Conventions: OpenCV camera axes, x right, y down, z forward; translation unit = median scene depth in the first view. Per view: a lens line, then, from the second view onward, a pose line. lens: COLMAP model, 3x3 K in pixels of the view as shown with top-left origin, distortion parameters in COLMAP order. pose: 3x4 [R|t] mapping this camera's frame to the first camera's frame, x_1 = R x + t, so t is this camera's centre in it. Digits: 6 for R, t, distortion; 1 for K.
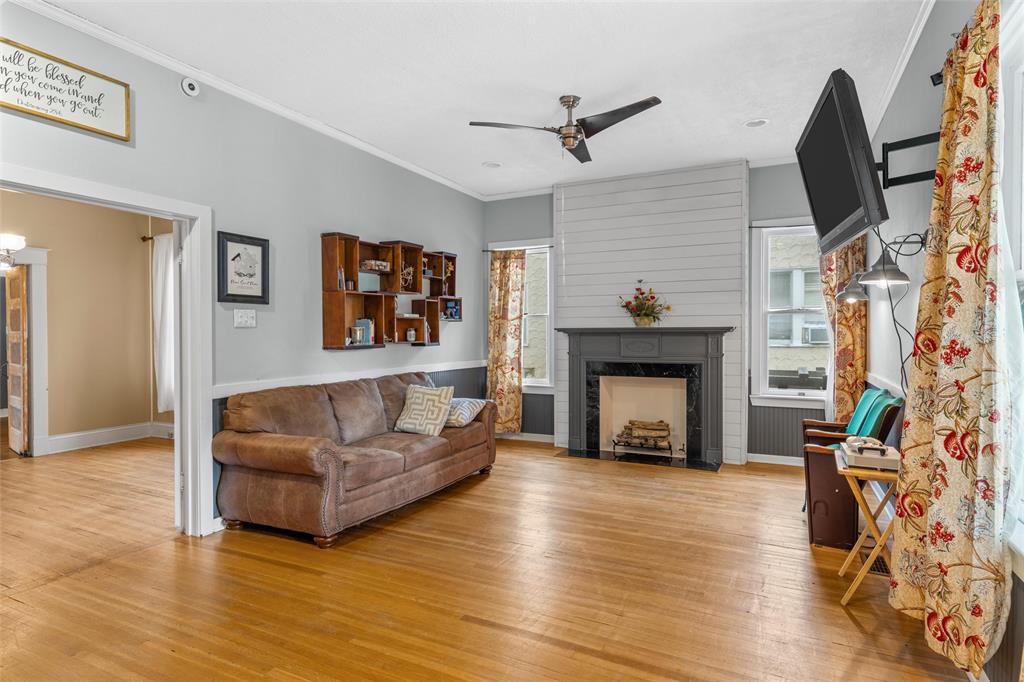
lens RADIAL K [[540.7, 0, 515.0], [0, 540.7, 339.4], [0, 0, 1]] dist [-0.001363, 0.000077]
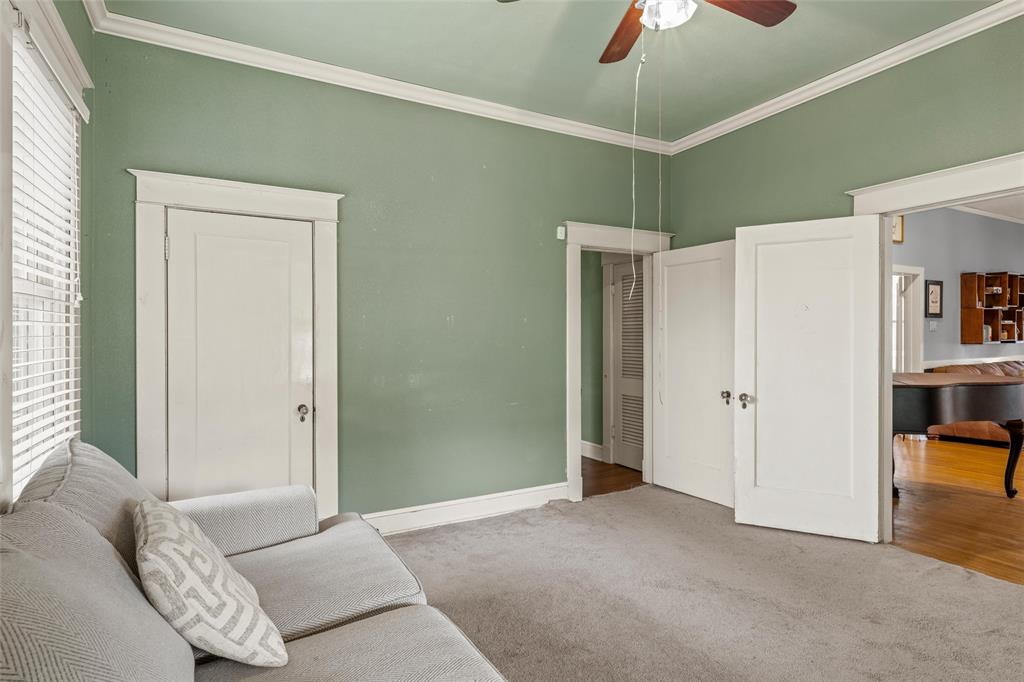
lens RADIAL K [[540.7, 0, 513.9], [0, 540.7, 337.5], [0, 0, 1]] dist [-0.001363, 0.000077]
pose [[0.817583, 0.003242, -0.575801, -0.593933], [-0.005010, 0.999986, -0.001483, 0.009253], [0.575789, 0.004097, 0.817588, -1.265649]]
